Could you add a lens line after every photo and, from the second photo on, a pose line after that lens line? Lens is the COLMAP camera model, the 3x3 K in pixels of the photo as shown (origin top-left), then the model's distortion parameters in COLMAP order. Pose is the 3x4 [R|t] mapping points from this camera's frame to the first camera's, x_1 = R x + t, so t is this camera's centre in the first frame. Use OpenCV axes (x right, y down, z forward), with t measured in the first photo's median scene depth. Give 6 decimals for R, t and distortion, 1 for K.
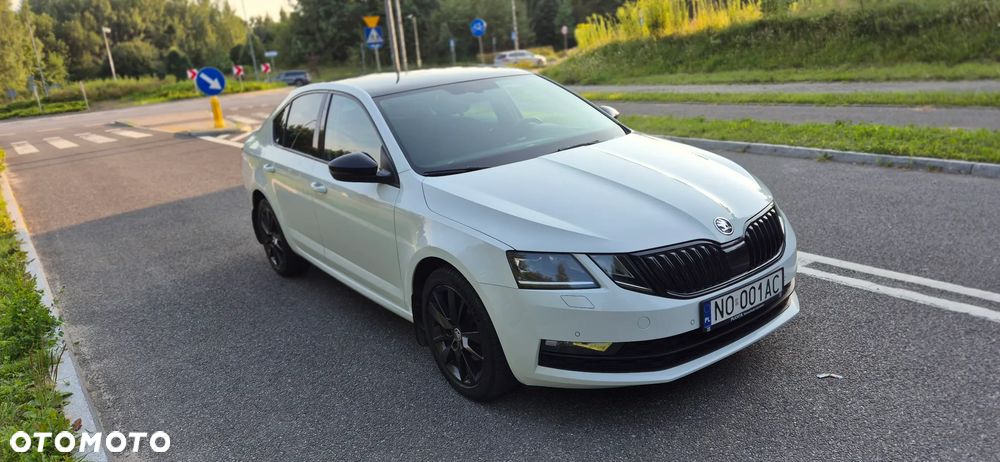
lens RADIAL K [[667.0, 0, 505.5], [0, 667.0, 233.2], [0, 0, 1]] dist [0.080189, -0.074385]
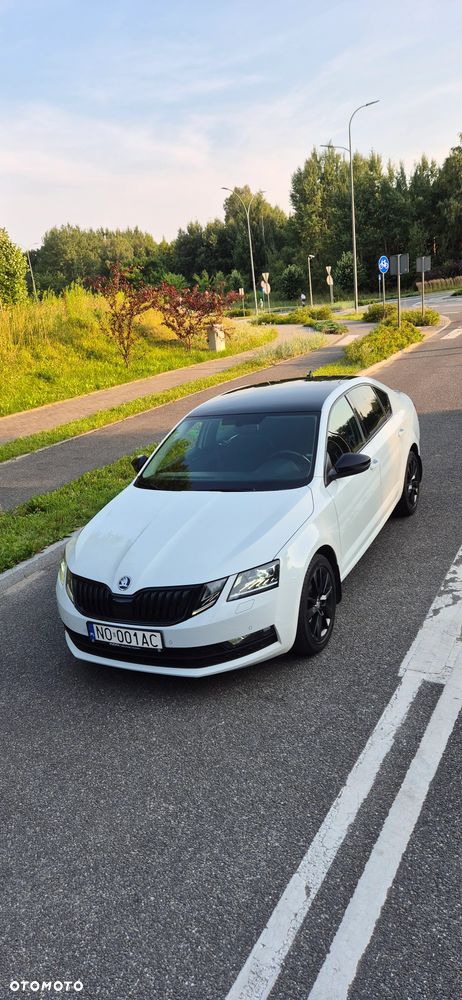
lens RADIAL K [[667.7, 0, 231.0], [0, 667.7, 500.0], [0, 0, 1]] dist [0.078295, -0.076701]
pose [[0.476824, 0.299318, -0.826467, 1.571657], [-0.167573, 0.953947, 0.248807, -0.576376], [0.862878, 0.019856, 0.505023, 0.482648]]
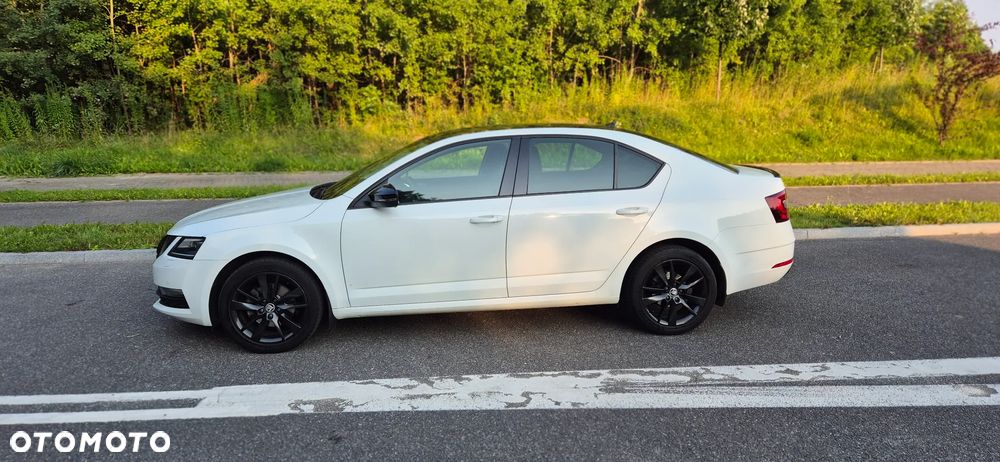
lens RADIAL K [[667.7, 0, 500.0], [0, 667.7, 231.0], [0, 0, 1]] dist [0.078295, -0.076701]
pose [[-0.472721, 0.262390, -0.841241, 1.483646], [-0.180840, 0.905436, 0.384034, -0.868374], [0.862456, 0.333671, -0.380569, 2.495116]]
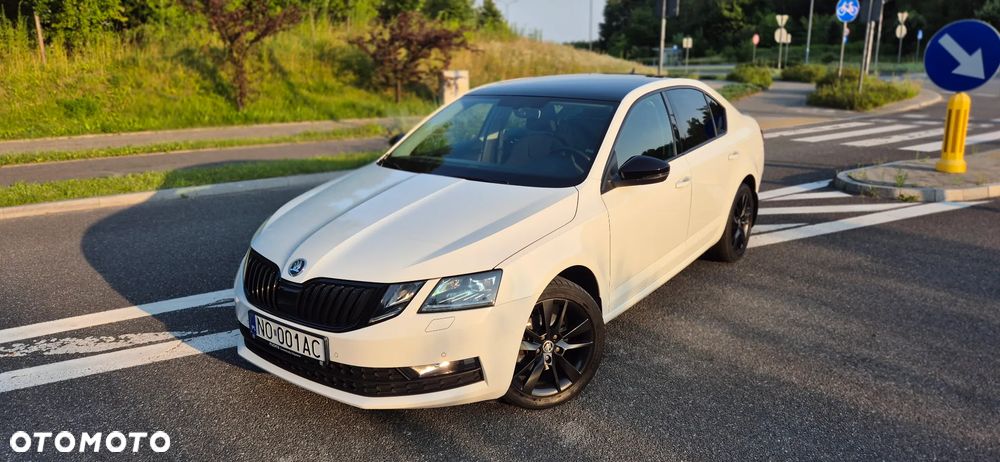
lens RADIAL K [[667.7, 0, 500.0], [0, 667.7, 231.0], [0, 0, 1]] dist [0.078295, -0.076701]
pose [[0.315865, 0.356761, -0.879176, 1.369006], [-0.285014, 0.919497, 0.270725, -0.453404], [0.904984, 0.165065, 0.392119, 0.875384]]
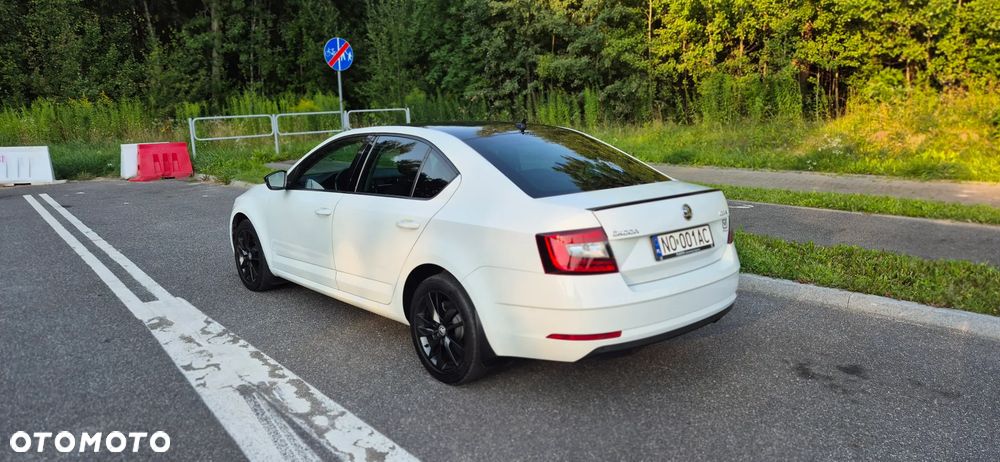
lens RADIAL K [[667.7, 0, 500.0], [0, 667.7, 231.0], [0, 0, 1]] dist [0.078295, -0.076701]
pose [[-0.986168, 0.139819, -0.089016, -0.171353], [0.085895, 0.890408, 0.446985, -0.951493], [0.141758, 0.433156, -0.890101, 3.466231]]
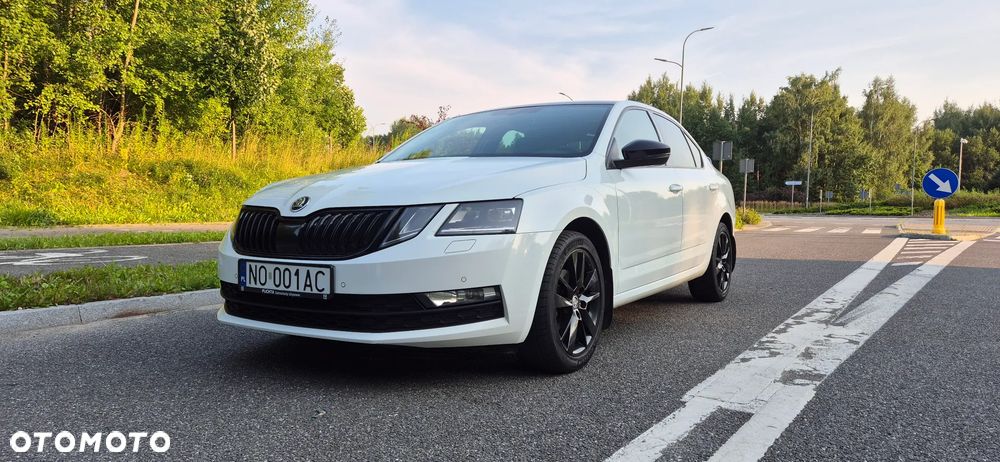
lens RADIAL K [[667.0, 0, 505.5], [0, 667.0, 233.2], [0, 0, 1]] dist [0.080189, -0.074385]
pose [[0.397716, 0.150216, -0.905128, 1.373478], [-0.295217, 0.954997, 0.028772, -0.089351], [0.868717, 0.255766, 0.424164, 0.865606]]
